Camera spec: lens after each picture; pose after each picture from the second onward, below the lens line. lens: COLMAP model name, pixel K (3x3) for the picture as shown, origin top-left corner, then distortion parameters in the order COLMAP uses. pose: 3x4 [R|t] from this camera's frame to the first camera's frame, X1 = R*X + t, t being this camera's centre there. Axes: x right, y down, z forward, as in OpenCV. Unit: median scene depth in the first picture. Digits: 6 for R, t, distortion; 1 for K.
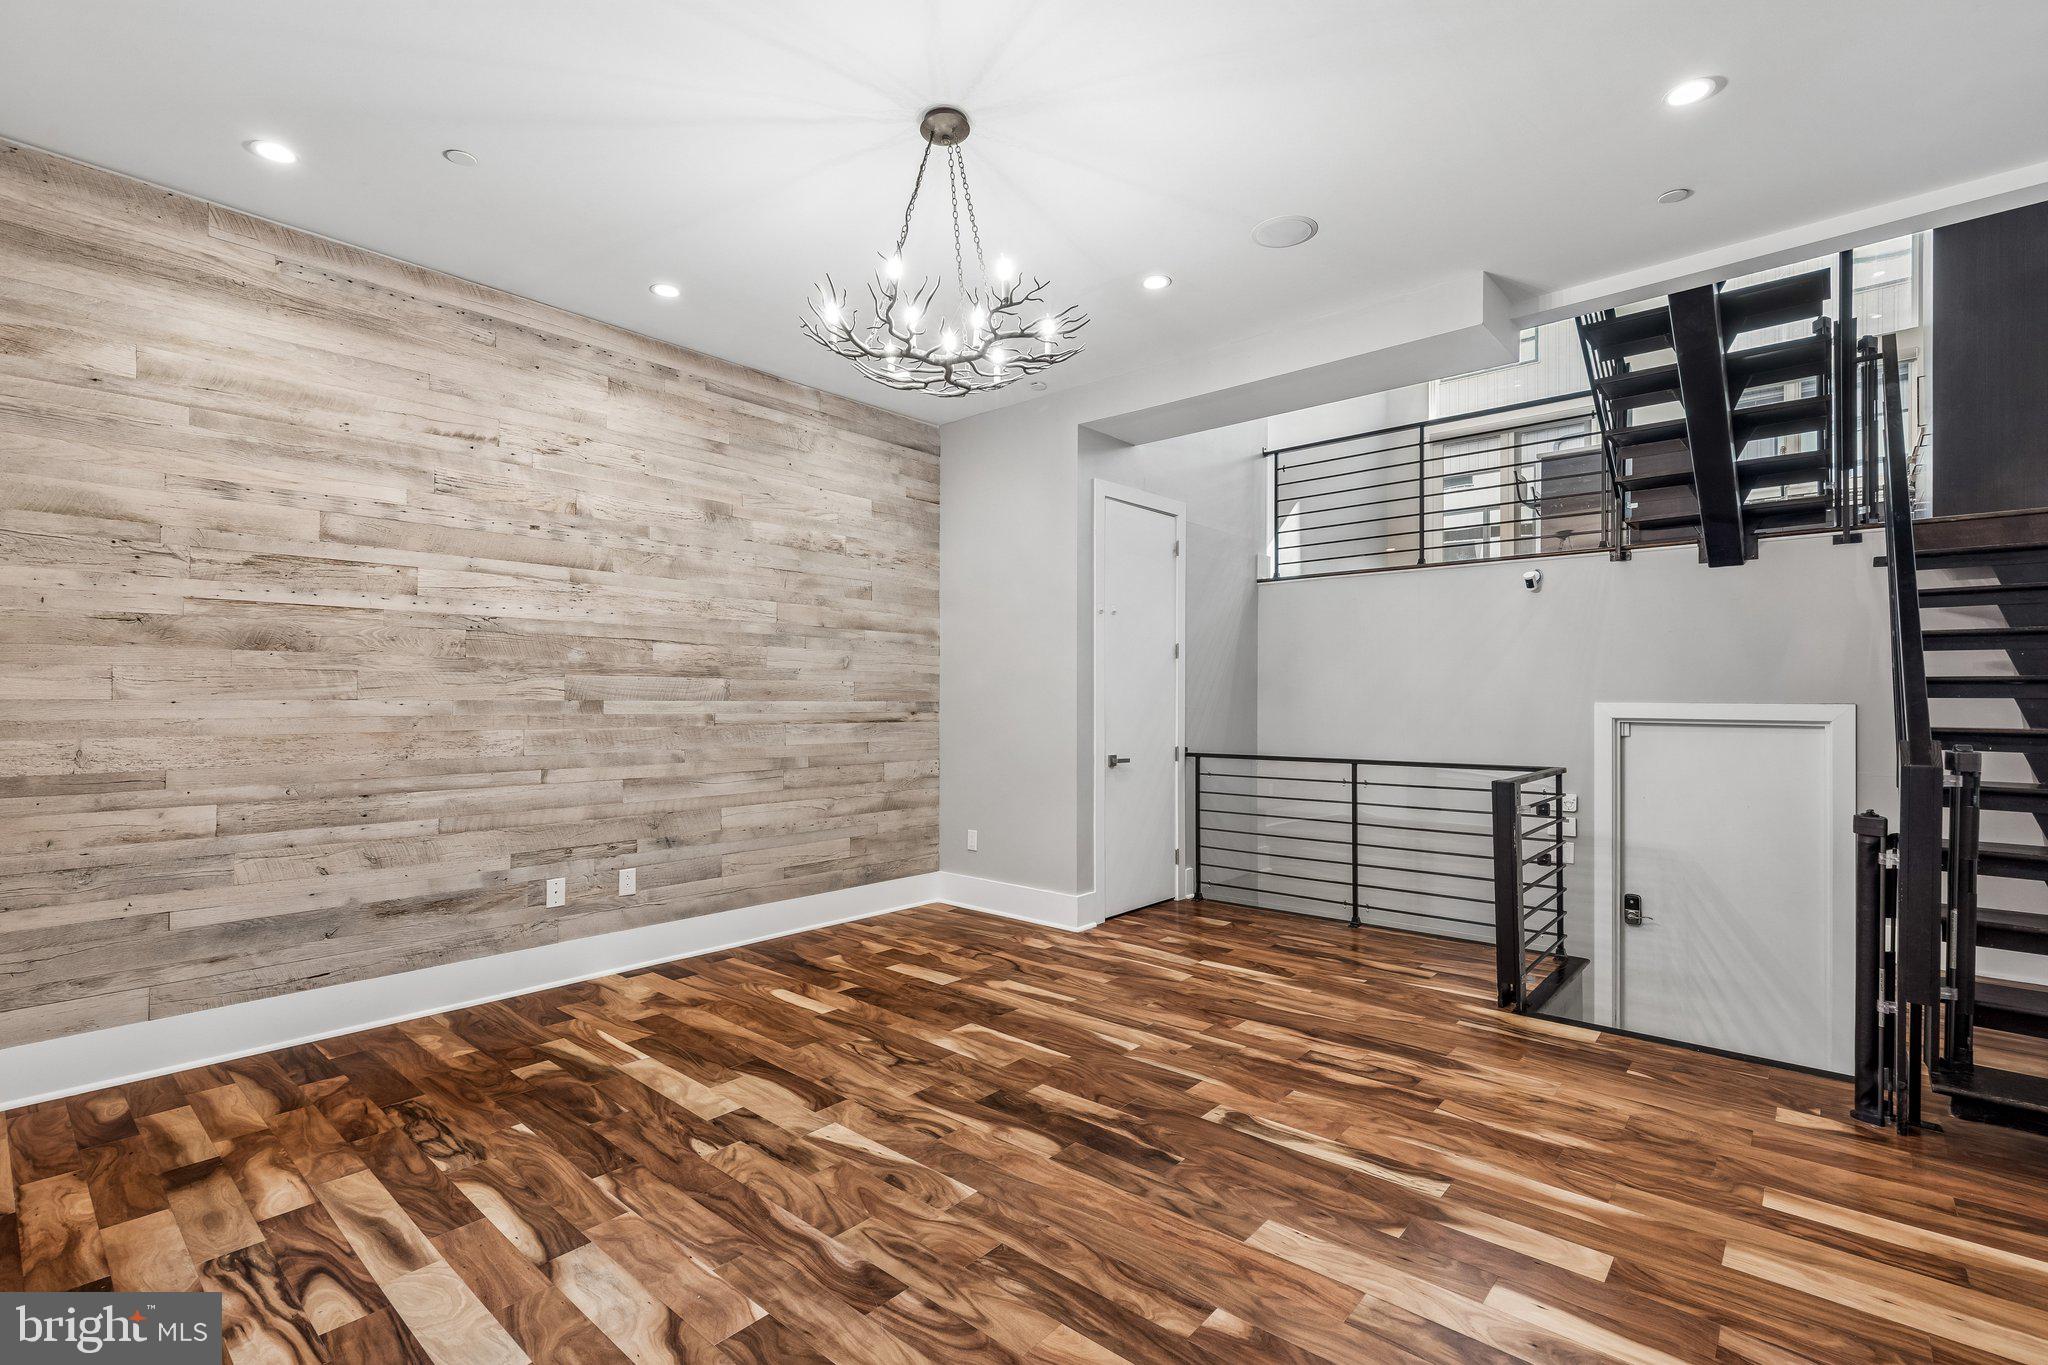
lens RADIAL K [[923.7, 0, 1015.4], [0, 923.7, 687.7], [0, 0, 1]] dist [0.004844, -0.000656]
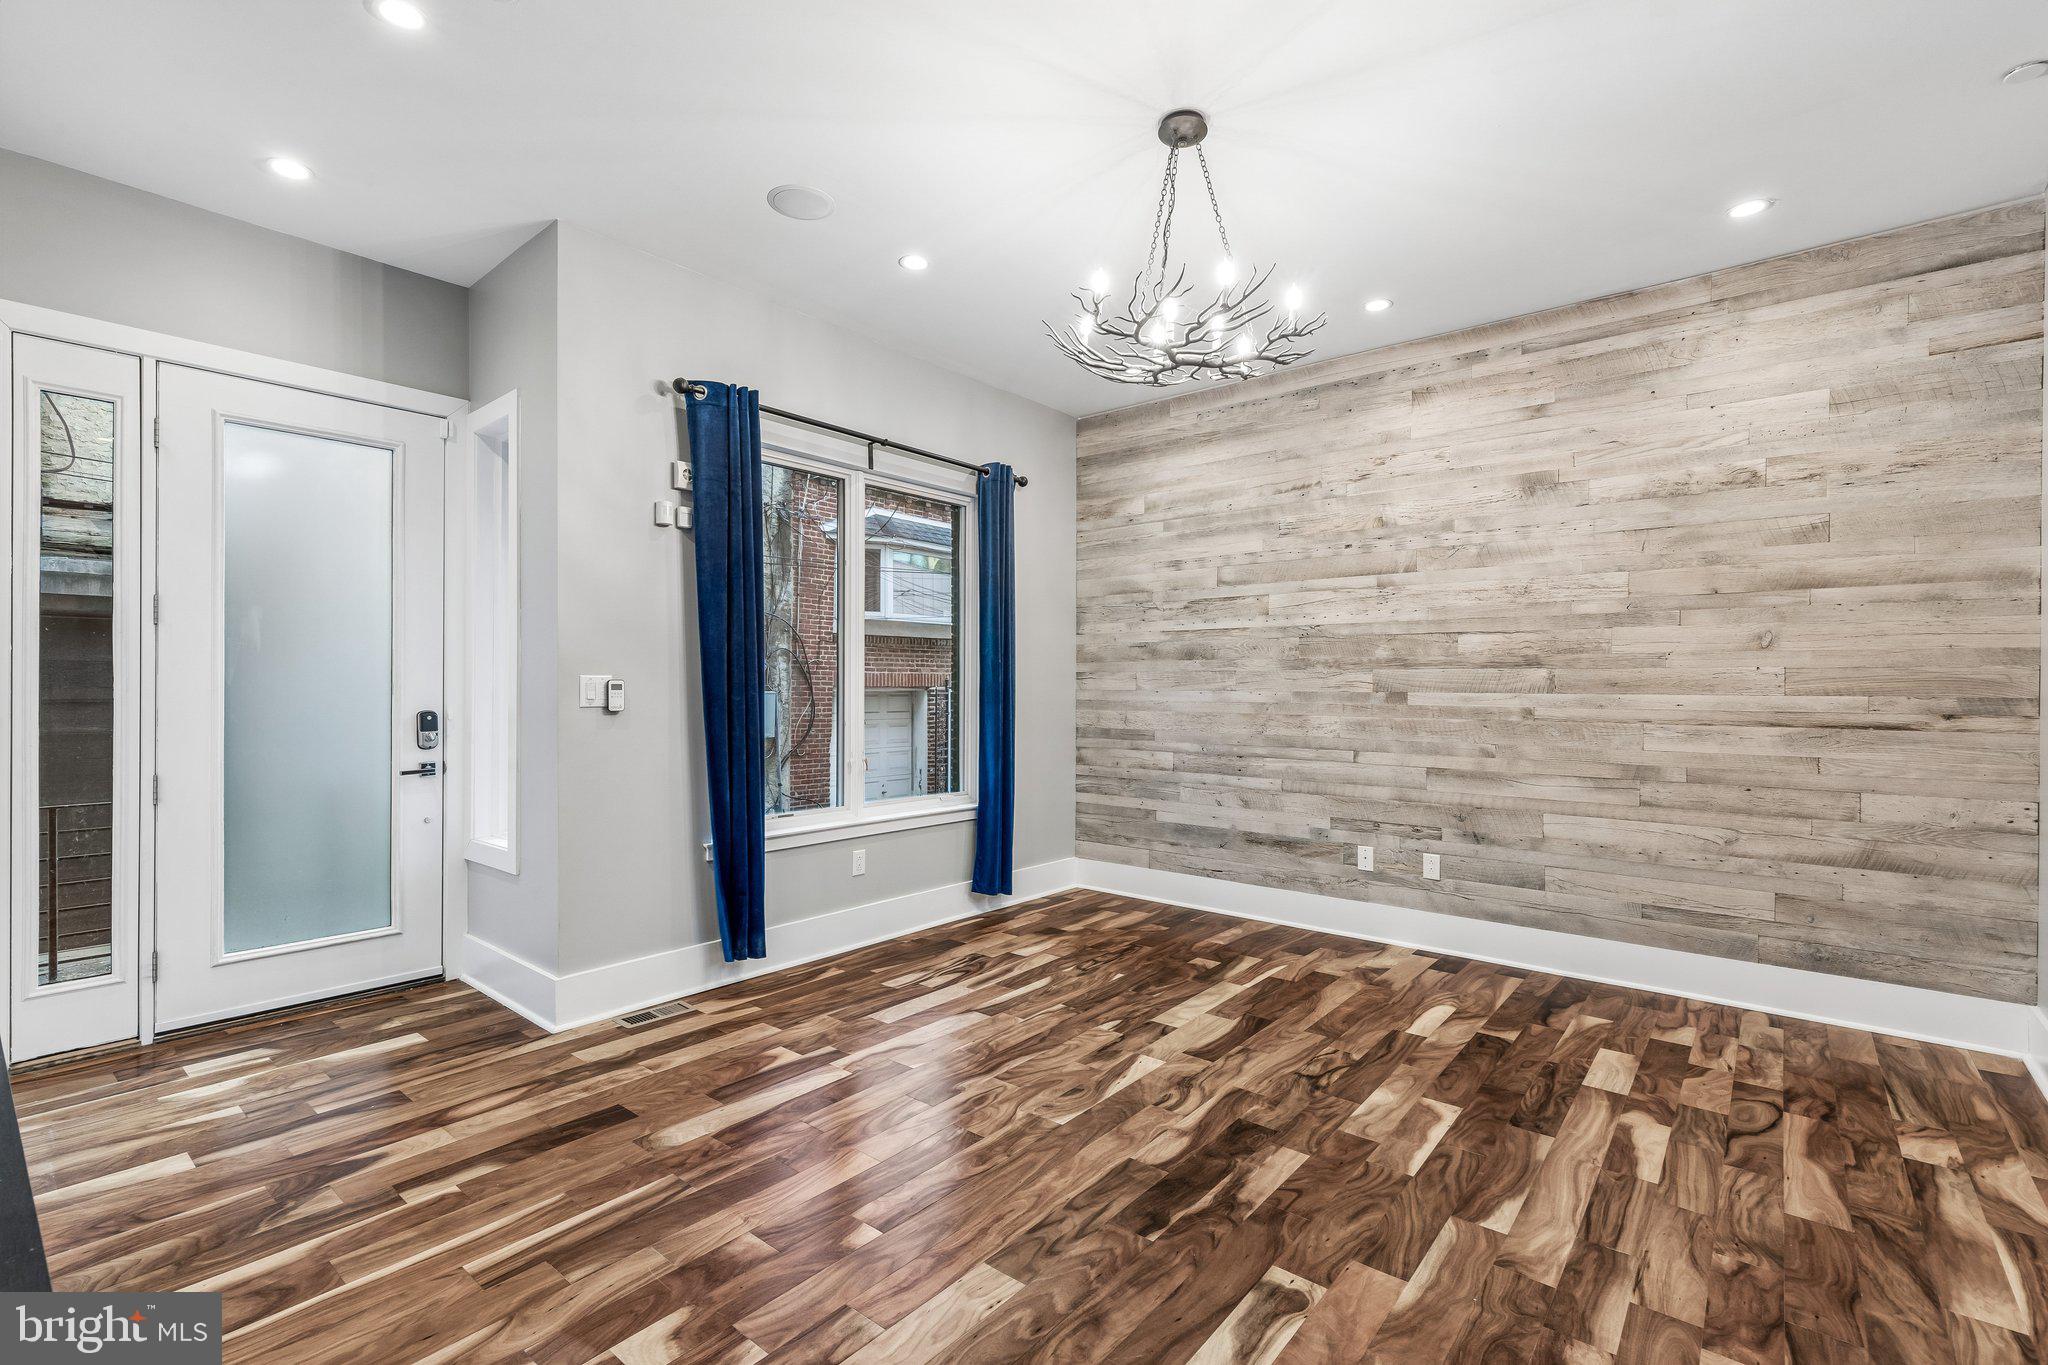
lens RADIAL K [[919.4, 0, 1024.0], [0, 919.4, 682.5], [0, 0, 1]] dist [0.000569, -0.000263]
pose [[0.021441, -0.005818, -0.999753, 0.632704], [0.010103, 0.999933, -0.005603, 0.003977], [0.999719, -0.009981, 0.021499, 0.541488]]
